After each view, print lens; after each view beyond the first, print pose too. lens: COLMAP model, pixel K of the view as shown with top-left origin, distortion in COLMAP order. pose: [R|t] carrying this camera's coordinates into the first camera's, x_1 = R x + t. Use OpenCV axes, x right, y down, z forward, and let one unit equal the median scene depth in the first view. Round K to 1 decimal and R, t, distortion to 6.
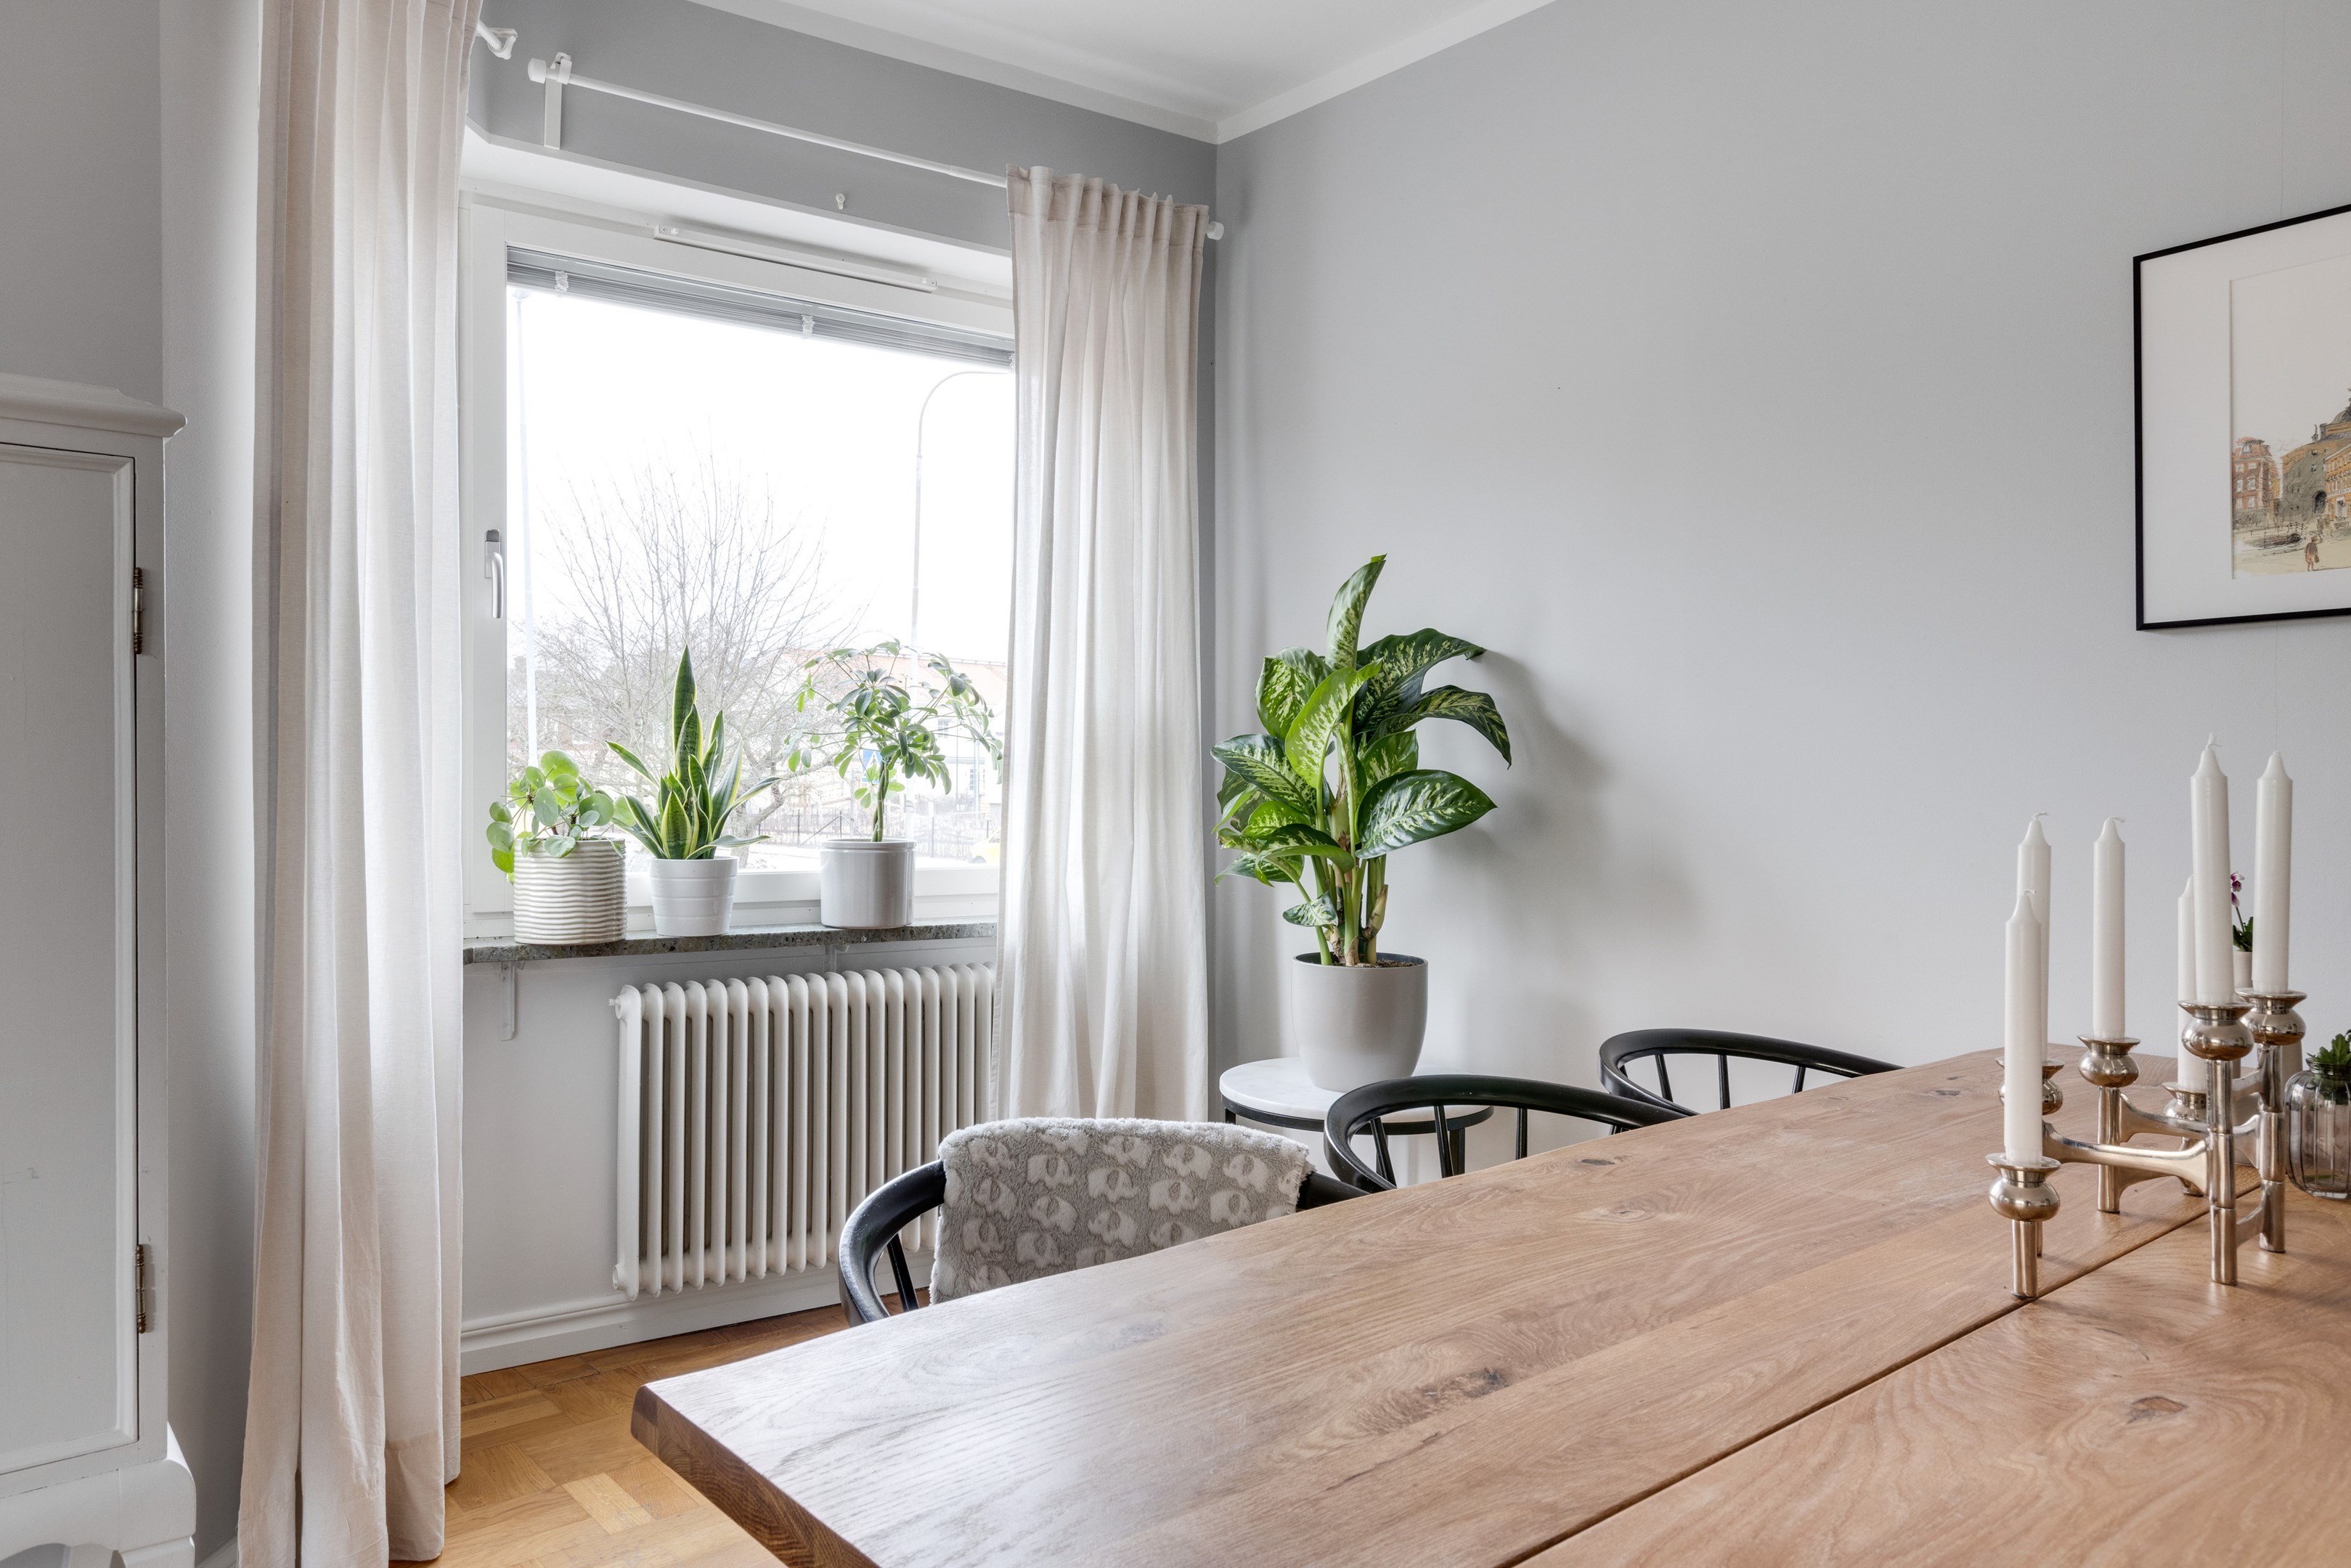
lens RADIAL K [[1483.0, 0, 1122.6], [0, 1483.0, 804.2], [0, 0, 1]] dist [0.022448, 0.001028]
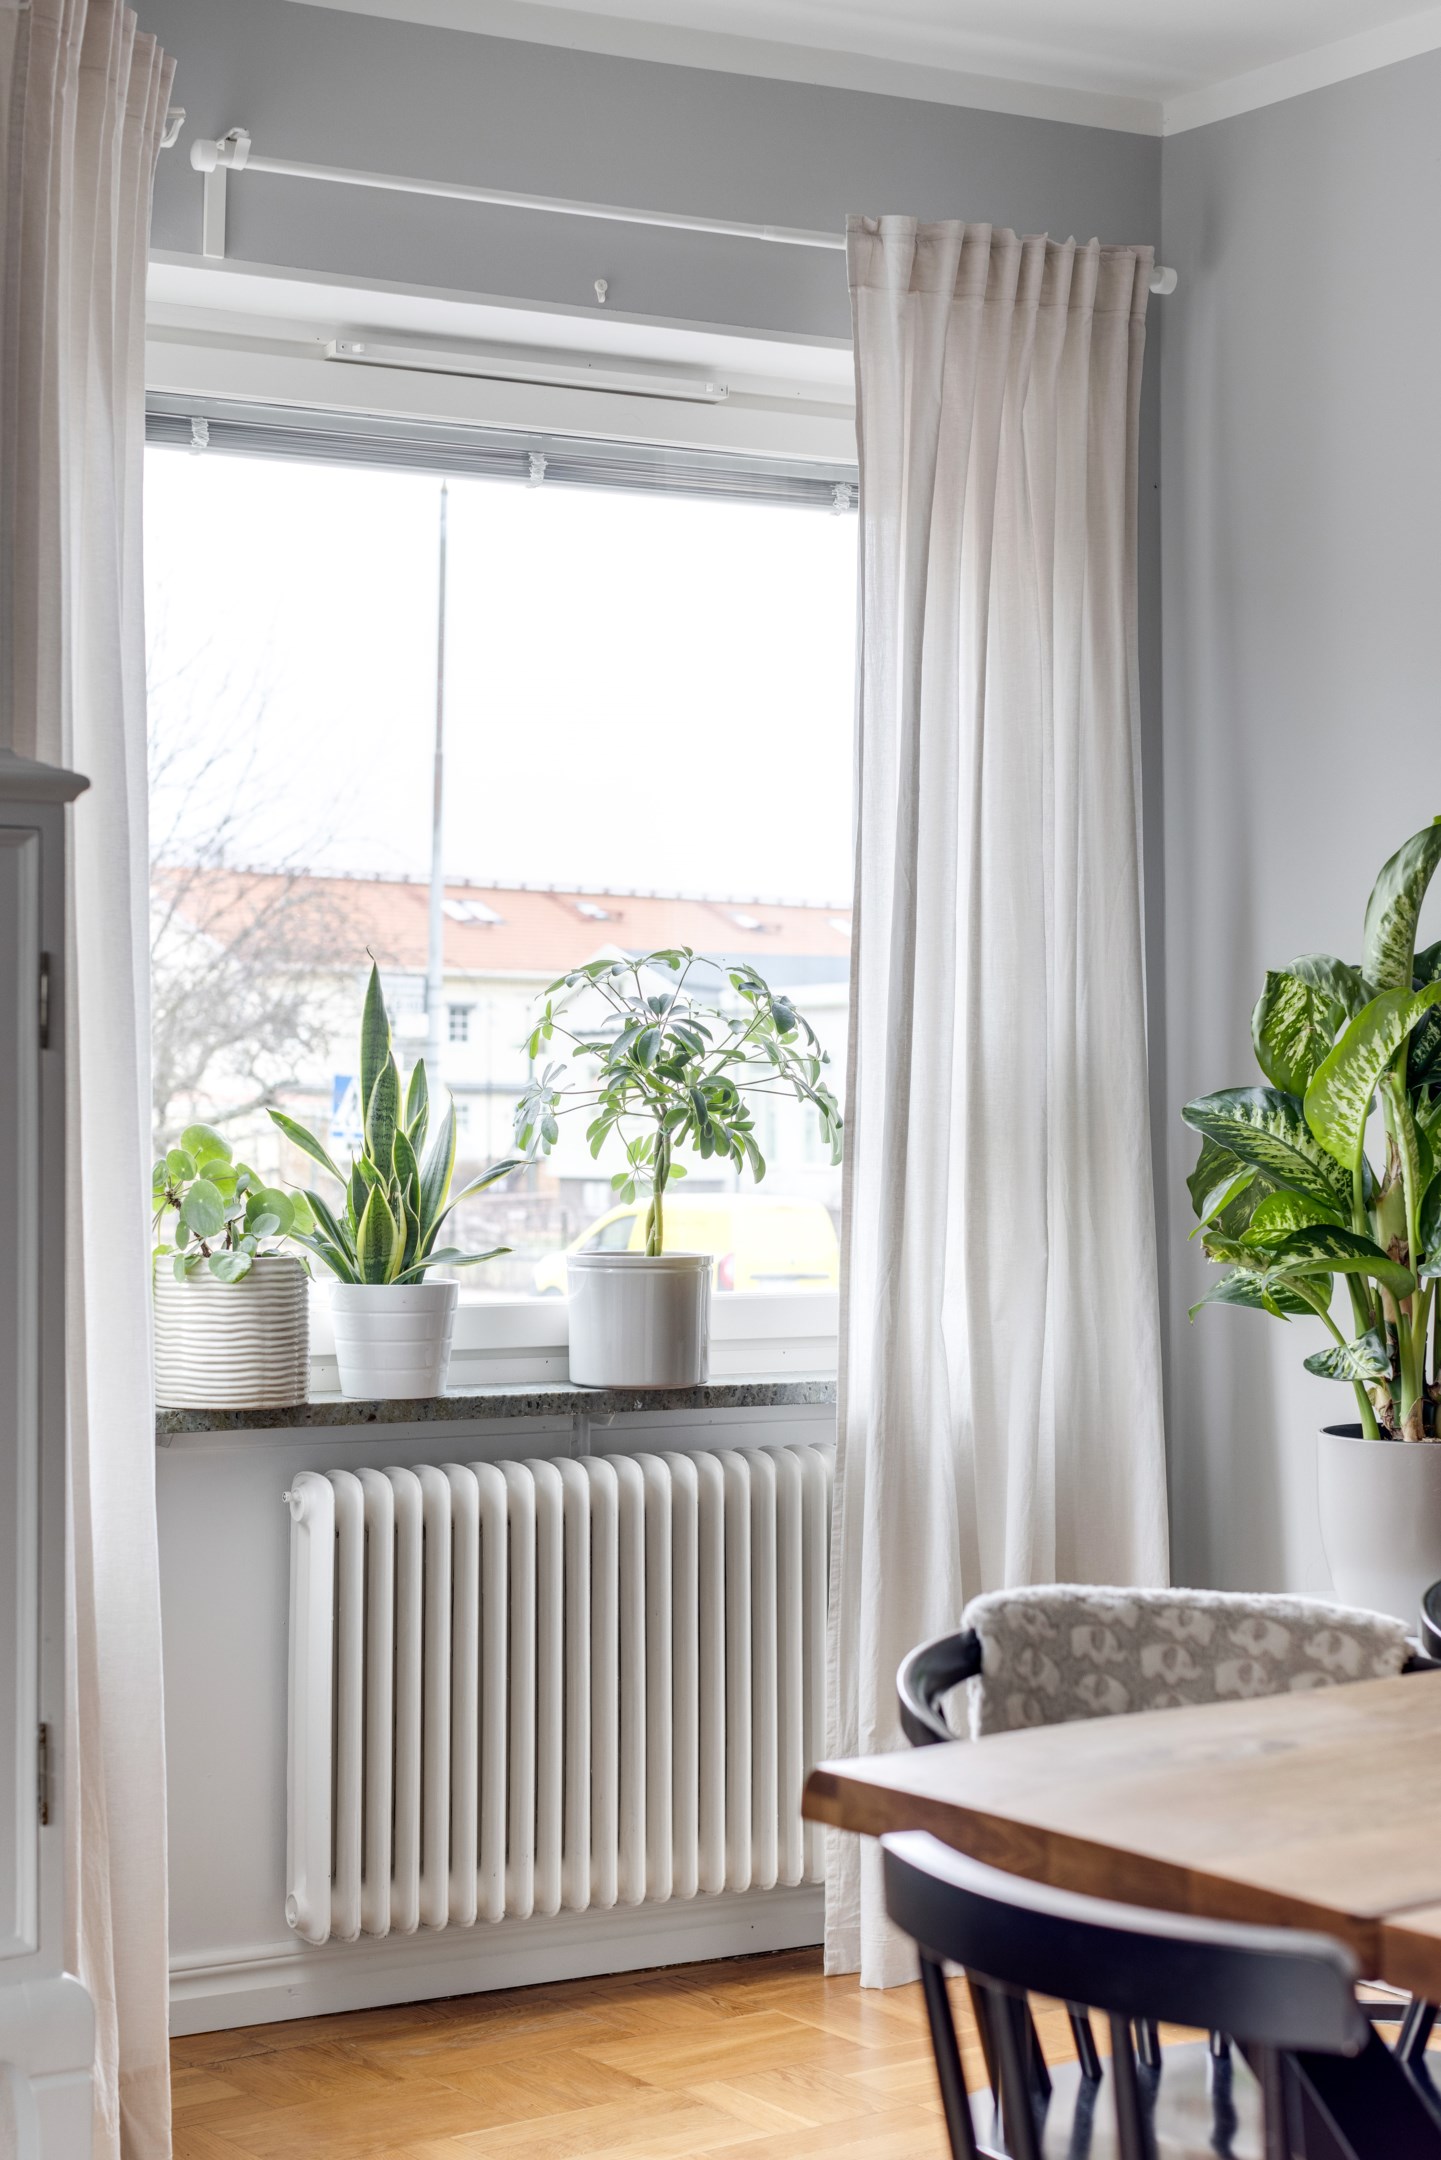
lens RADIAL K [[3177.0, 0, 505.4], [0, 3177.0, 1120.0], [0, 0, 1]] dist [0.084095, 0.000000]
pose [[0.995567, -0.011321, -0.093369, -0.104354], [0.009762, 0.999805, -0.017143, -0.011810], [0.093545, 0.016155, 0.995484, -0.418662]]
